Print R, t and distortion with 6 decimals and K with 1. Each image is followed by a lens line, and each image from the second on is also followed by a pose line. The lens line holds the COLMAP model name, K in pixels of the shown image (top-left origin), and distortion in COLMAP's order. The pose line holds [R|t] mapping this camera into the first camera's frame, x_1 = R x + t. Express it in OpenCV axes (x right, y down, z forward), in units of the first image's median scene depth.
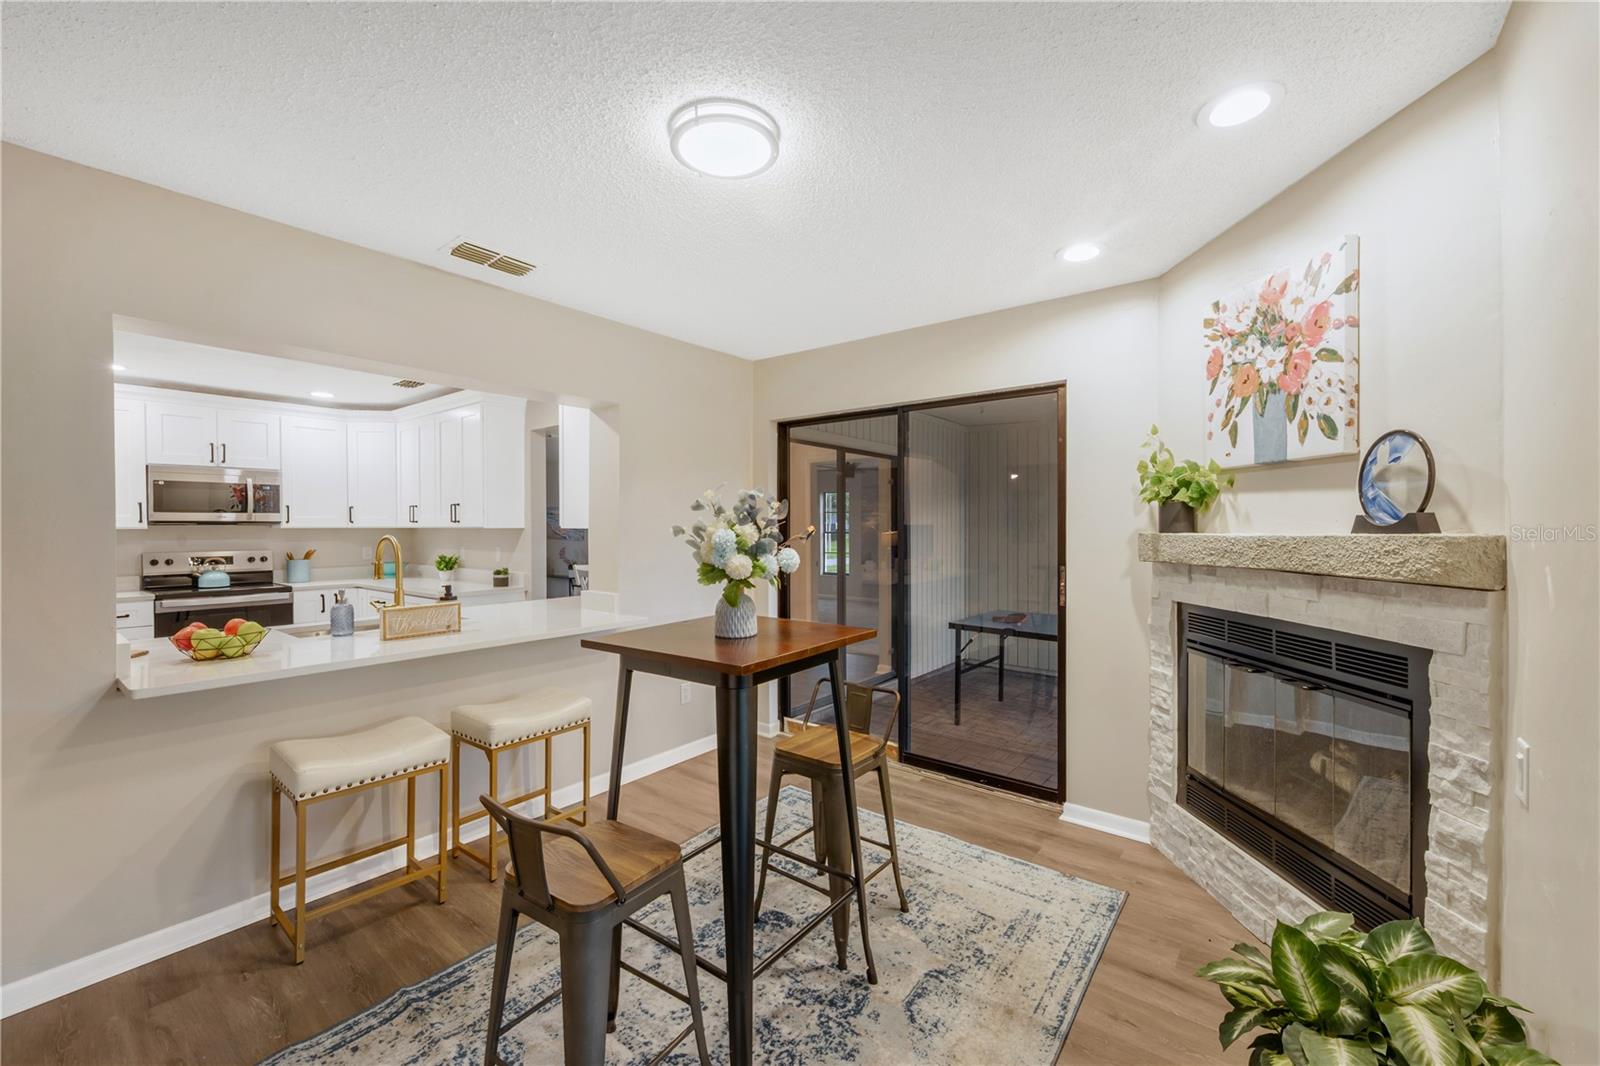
lens RADIAL K [[631.9, 0, 812.7], [0, 631.9, 529.2], [0, 0, 1]] dist [-0.001409, -0.000847]
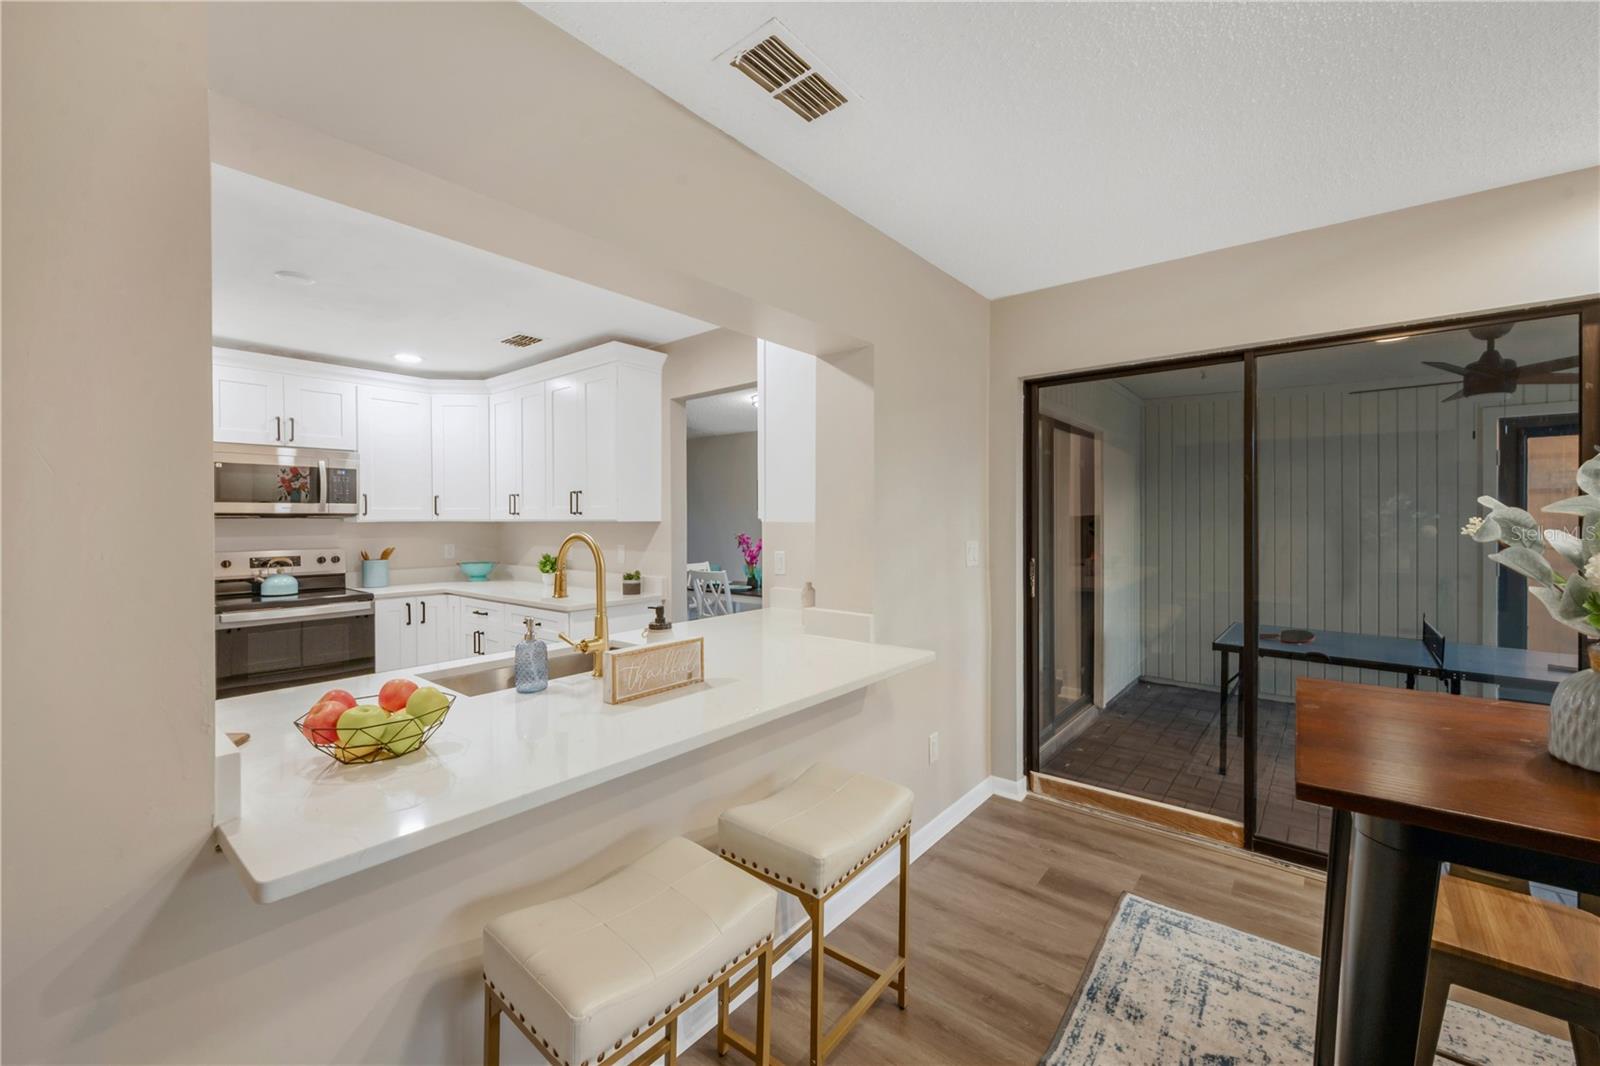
lens RADIAL K [[631.9, 0, 808.8], [0, 631.9, 520.7], [0, 0, 1]] dist [-0.001409, -0.000847]
pose [[0.999728, -0.001449, -0.023266, -0.481190], [0.001411, 0.999998, -0.001672, -0.001929], [0.023269, 0.001639, 0.999728, 0.395214]]
